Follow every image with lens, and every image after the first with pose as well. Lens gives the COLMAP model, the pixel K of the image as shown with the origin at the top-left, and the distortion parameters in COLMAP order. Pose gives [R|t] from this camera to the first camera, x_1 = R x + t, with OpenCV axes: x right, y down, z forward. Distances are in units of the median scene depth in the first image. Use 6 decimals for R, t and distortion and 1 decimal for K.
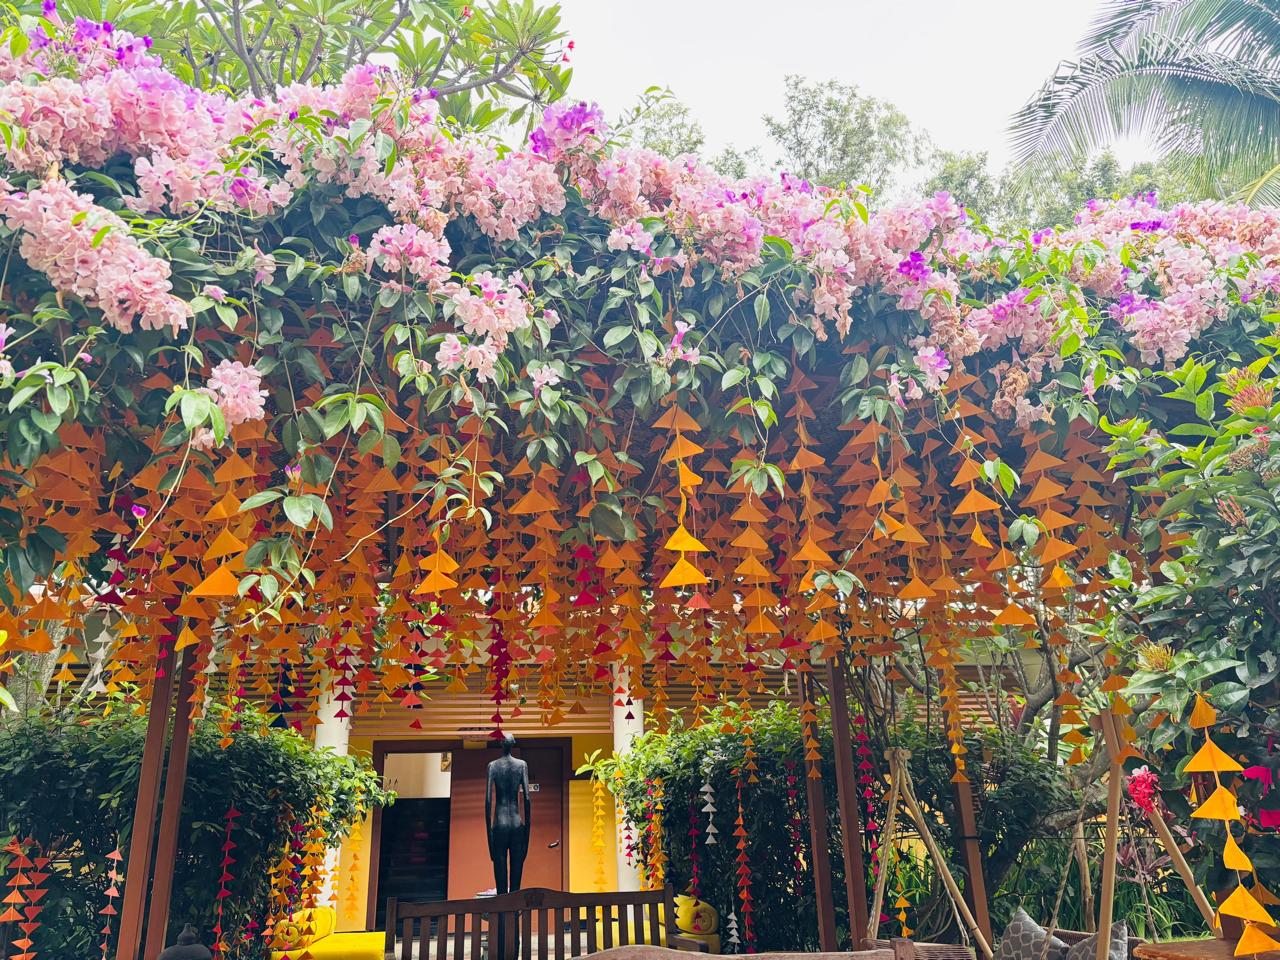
lens RADIAL K [[977.8, 0, 640.0], [0, 977.8, 480.0], [0, 0, 1]] dist [0.041683, -0.002348]
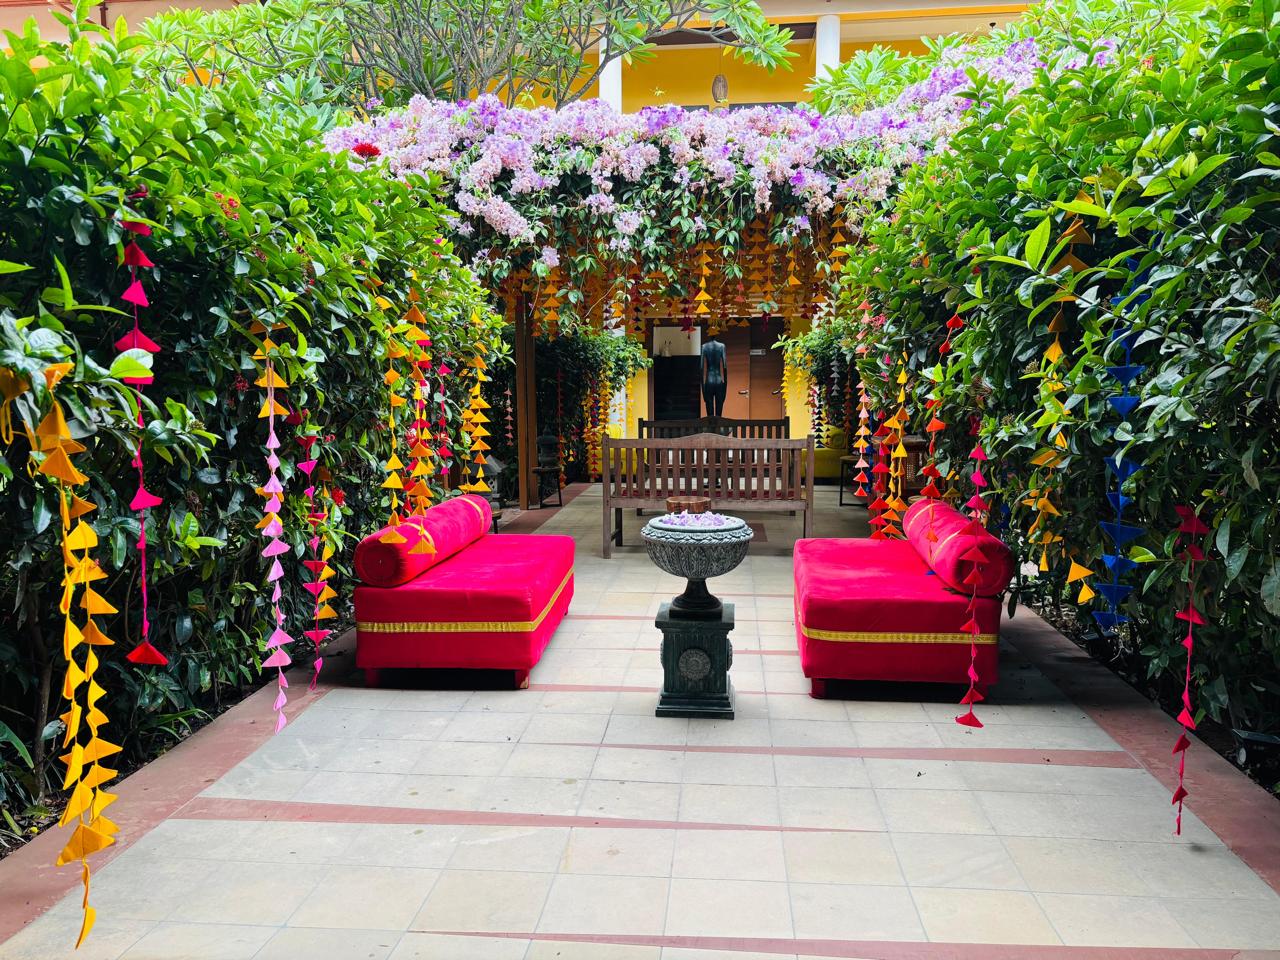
lens RADIAL K [[977.8, 0, 640.0], [0, 977.8, 480.0], [0, 0, 1]] dist [0.041683, -0.002348]
pose [[0.960077, 0.047421, -0.275687, 0.654176], [0.076214, 0.903901, 0.420897, -0.639220], [0.269153, -0.425105, 0.864201, -1.656827]]
